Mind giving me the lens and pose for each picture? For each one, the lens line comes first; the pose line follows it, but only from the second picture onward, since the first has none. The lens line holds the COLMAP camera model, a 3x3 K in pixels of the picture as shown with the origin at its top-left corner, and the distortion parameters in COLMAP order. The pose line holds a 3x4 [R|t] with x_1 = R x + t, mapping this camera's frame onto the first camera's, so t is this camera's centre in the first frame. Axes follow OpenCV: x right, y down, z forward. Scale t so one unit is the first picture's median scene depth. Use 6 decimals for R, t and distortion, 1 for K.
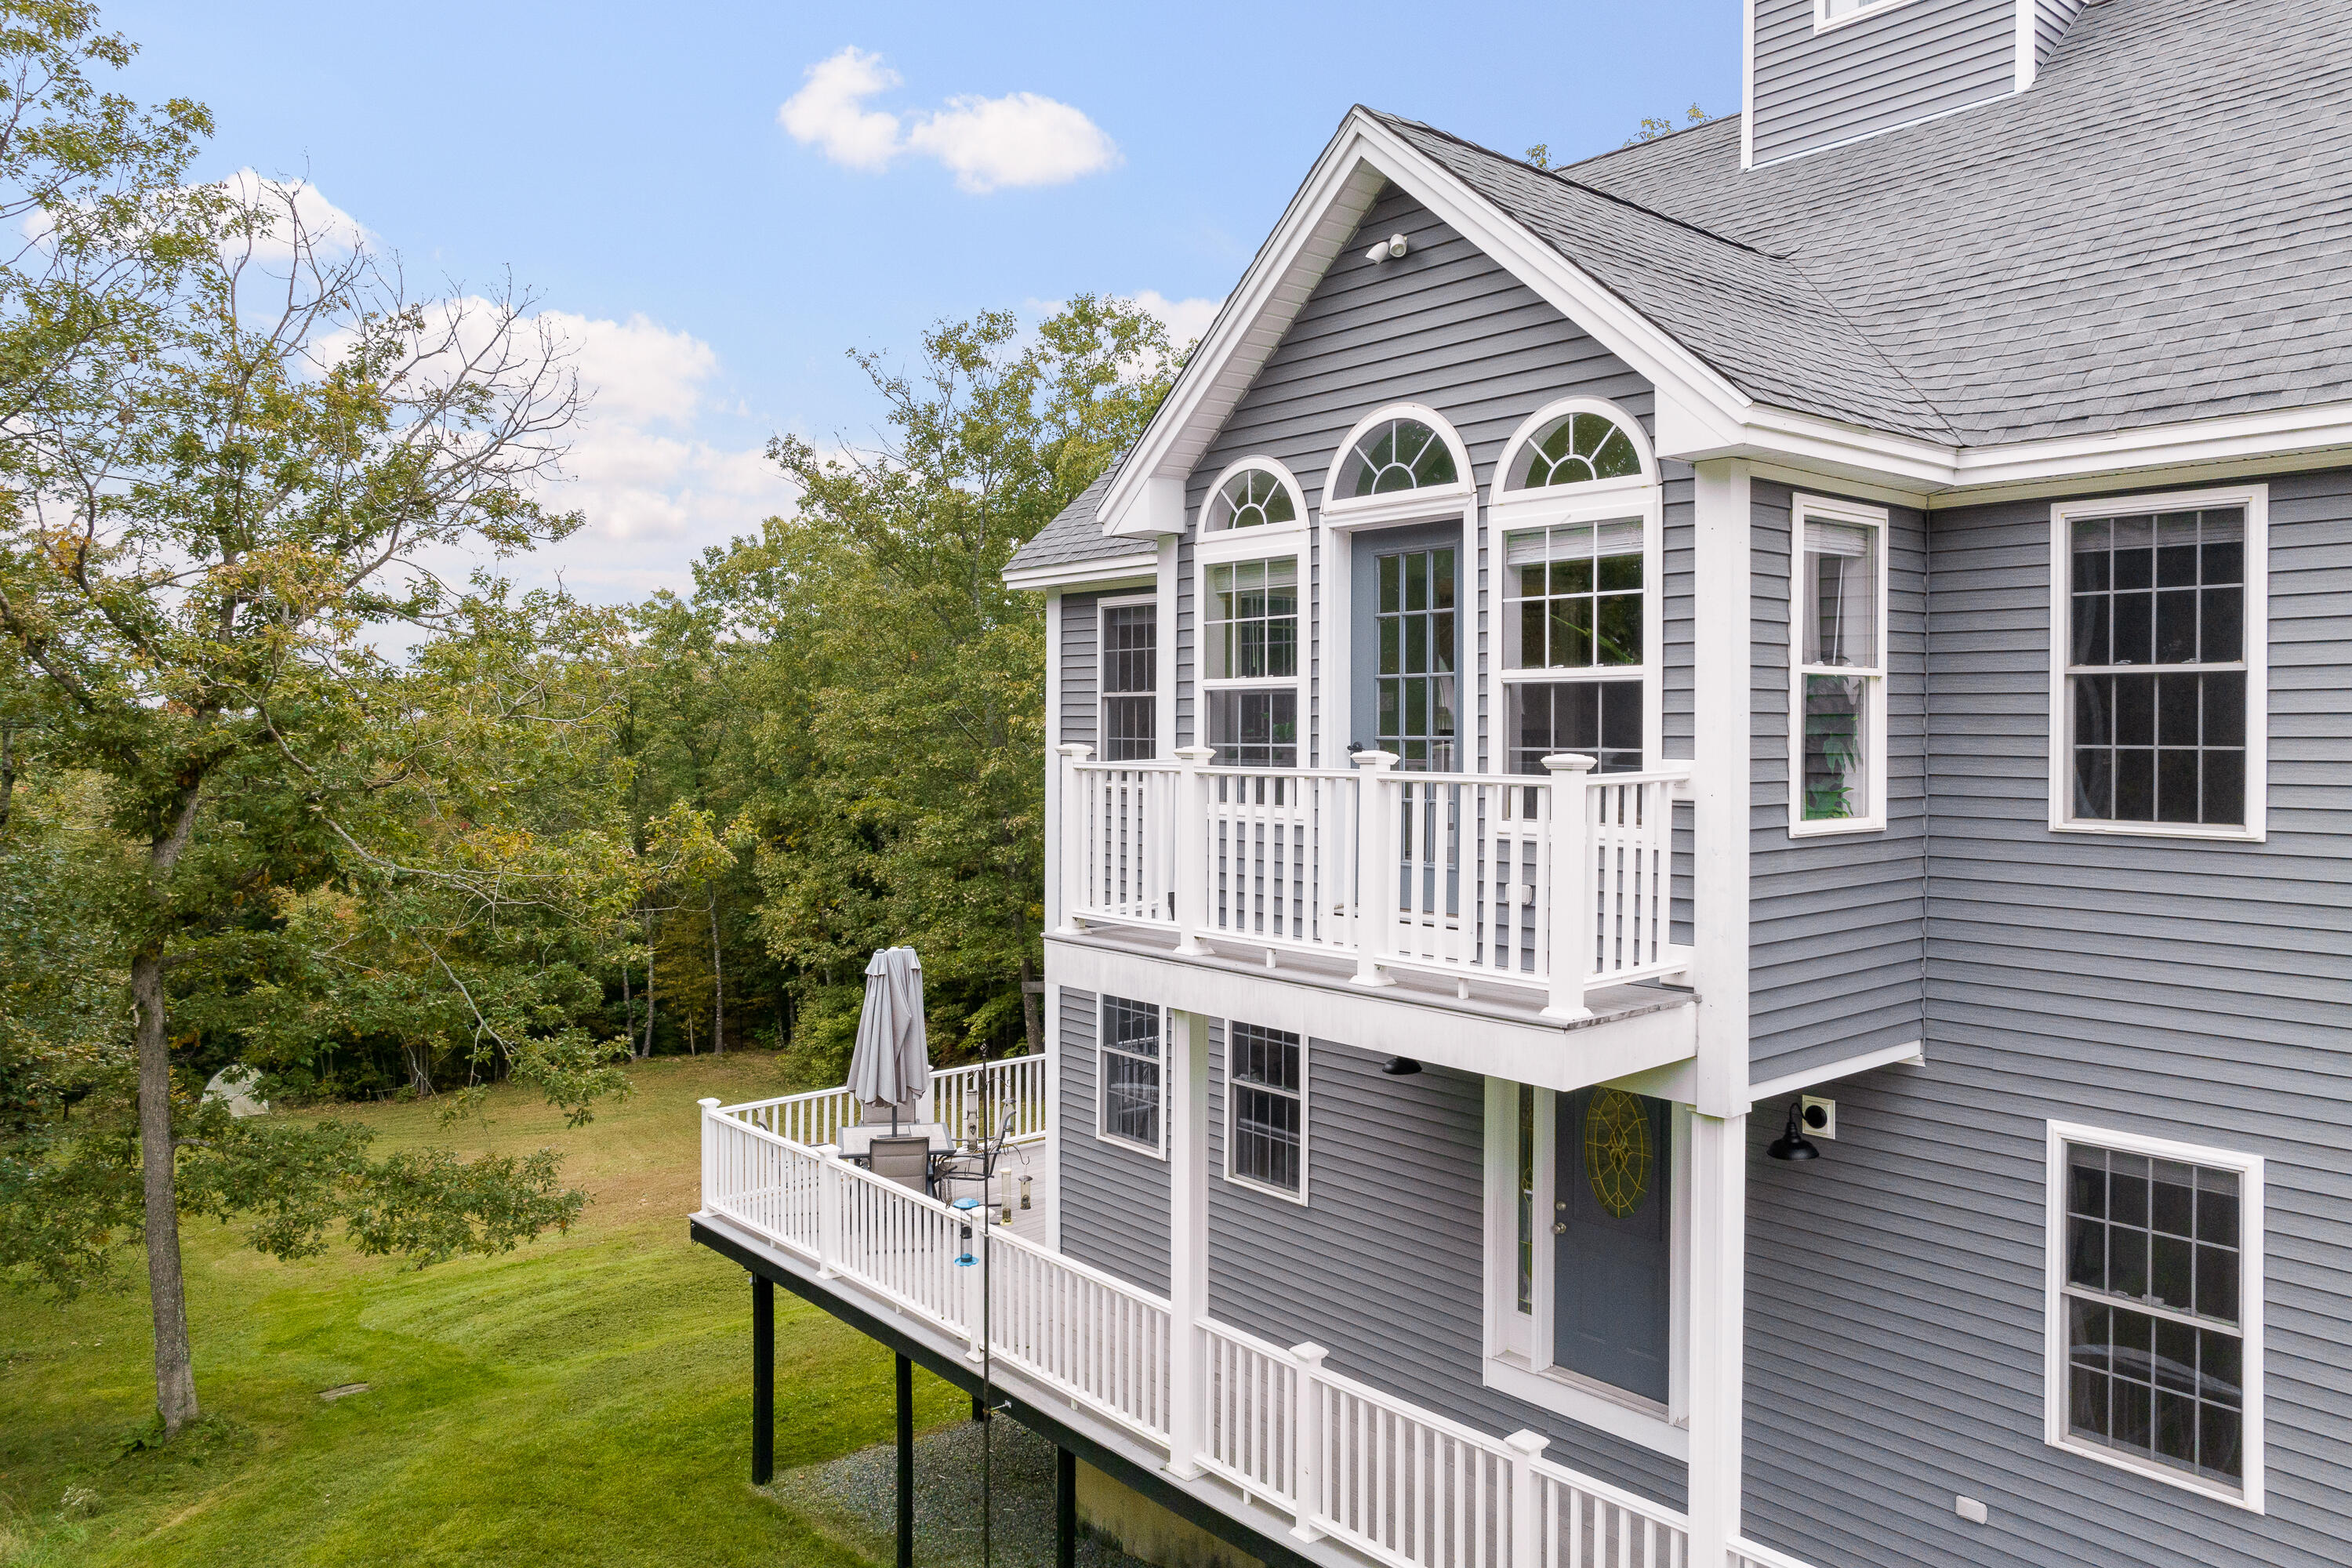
lens RADIAL K [[1620.0, 0, 1190.0], [0, 1620.0, 747.7], [0, 0, 1]] dist [-0.002943, 0.010329]
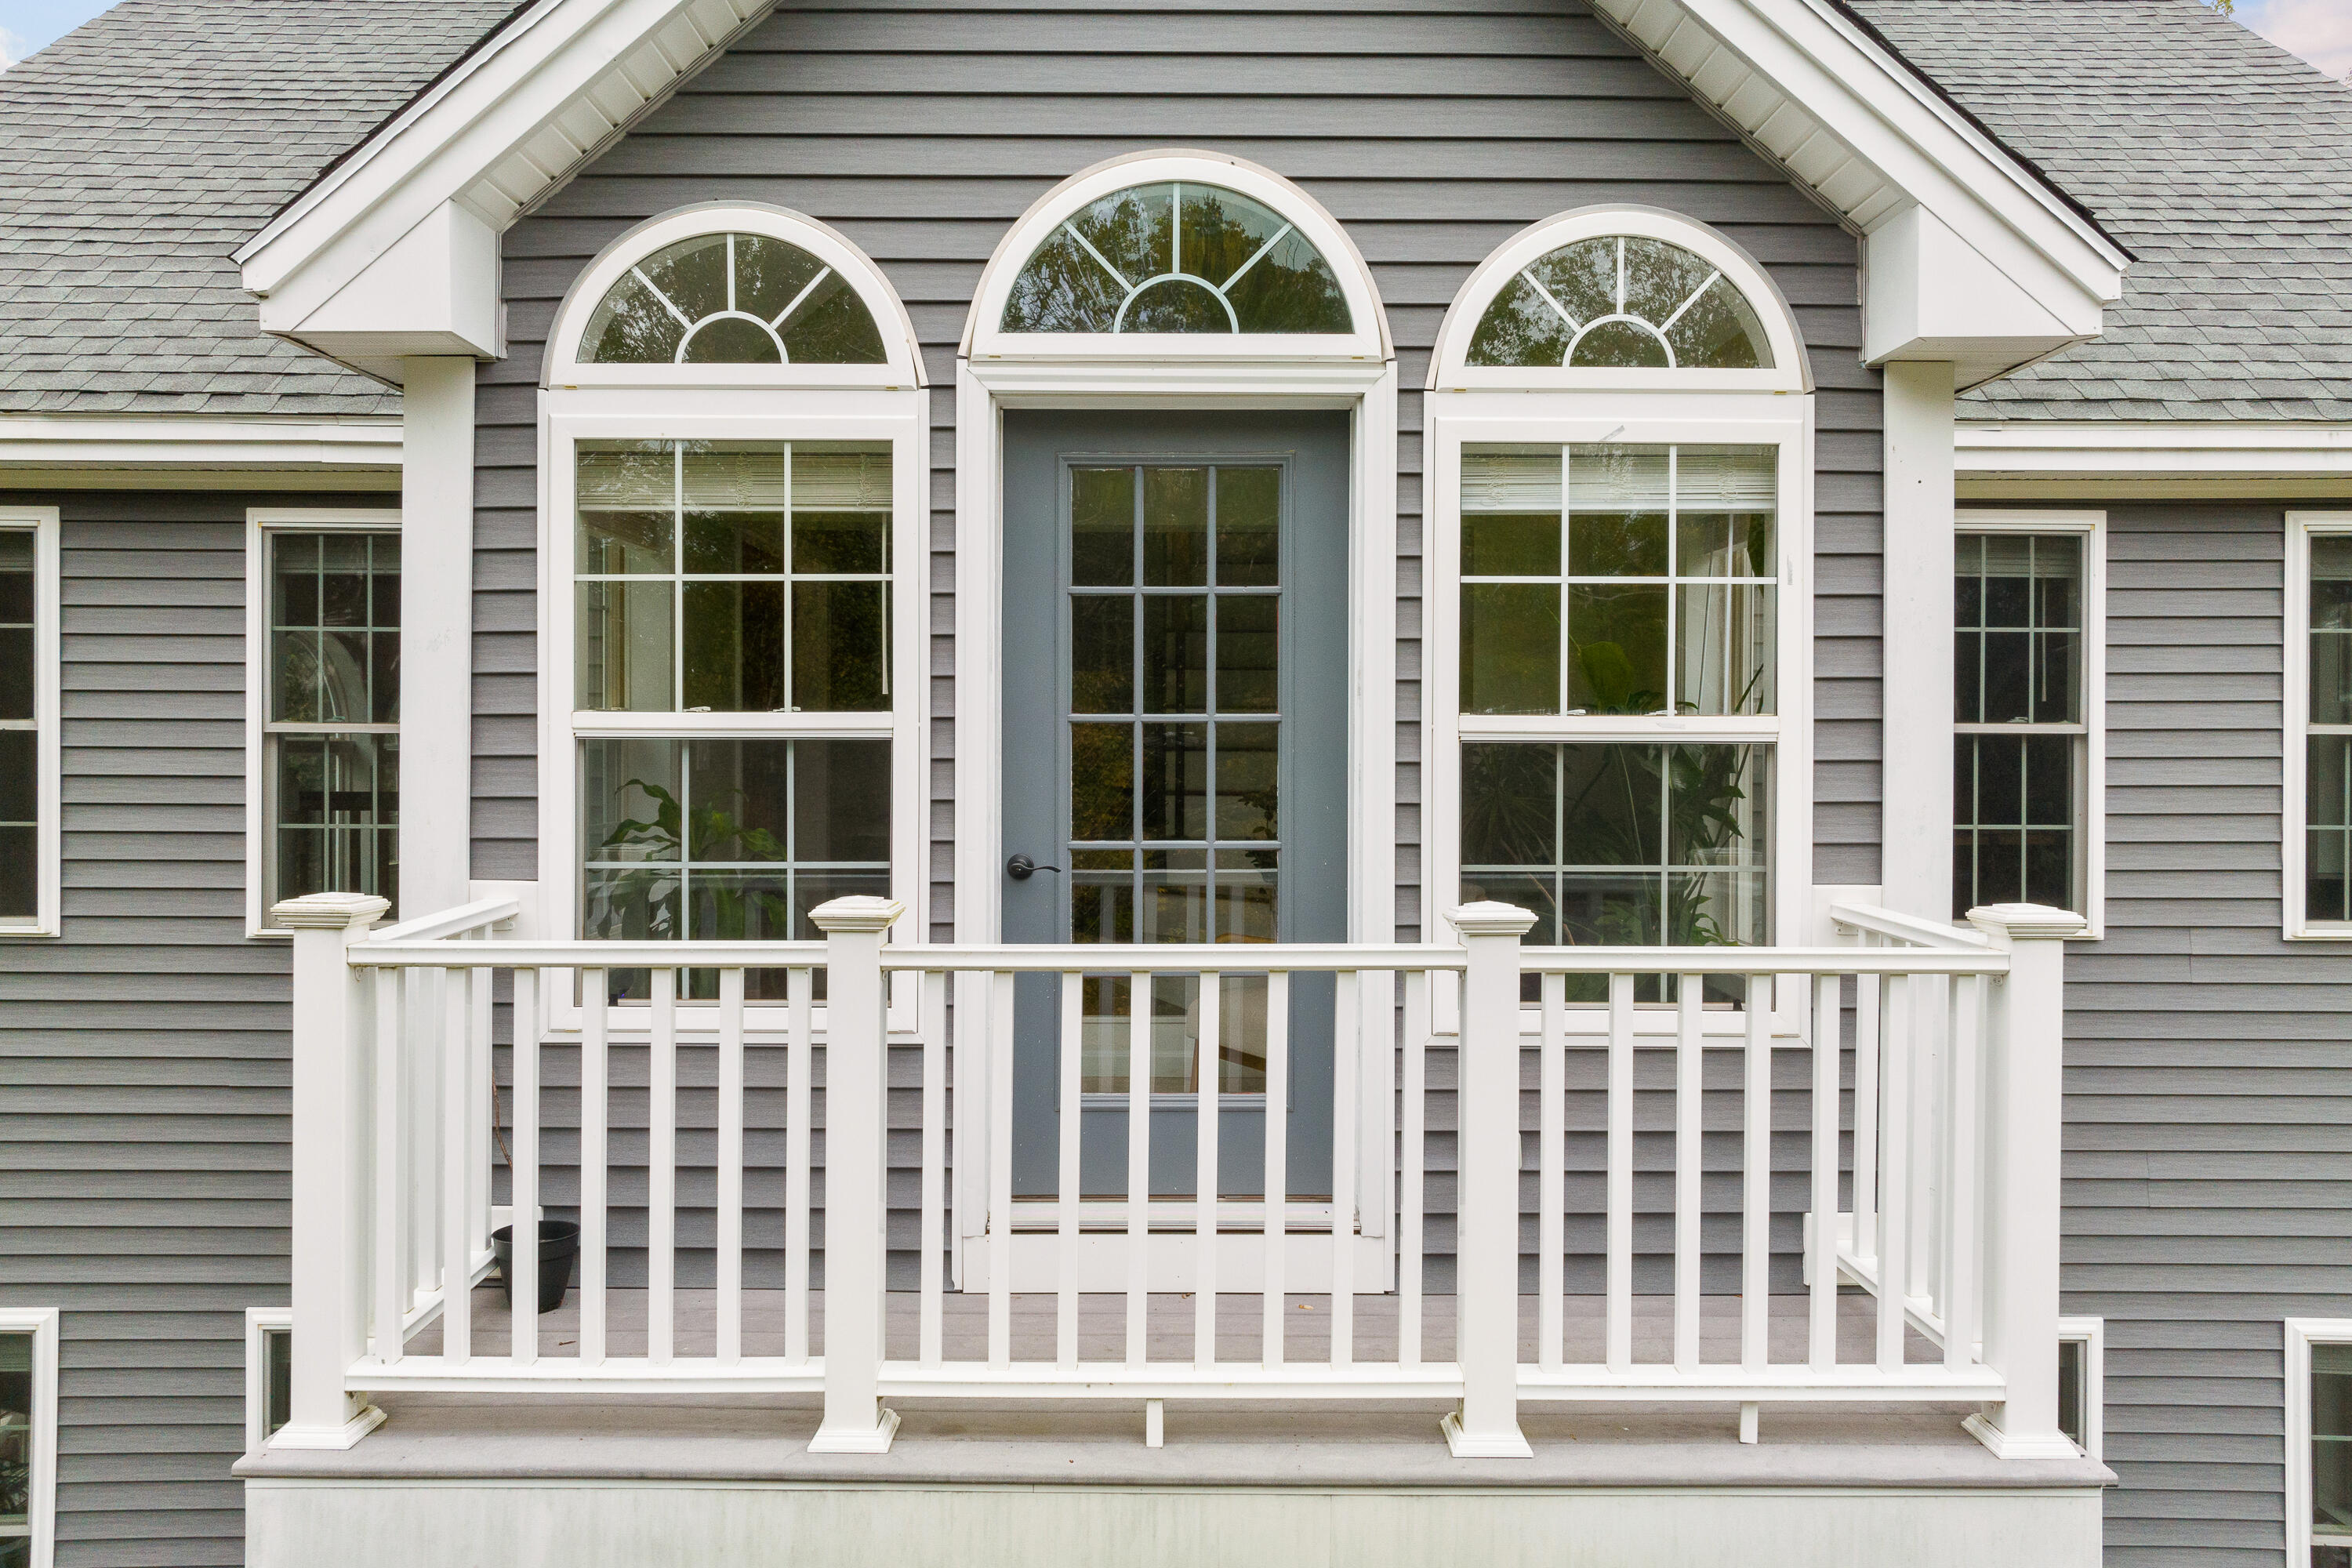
lens RADIAL K [[1620.0, 0, 1171.8], [0, 1620.0, 748.1], [0, 0, 1]] dist [-0.002943, 0.010329]
pose [[0.650363, -0.000630, 0.759623, -0.250636], [0.007495, 0.999956, -0.005587, -0.034800], [-0.759586, 0.009328, 0.650339, 0.727477]]
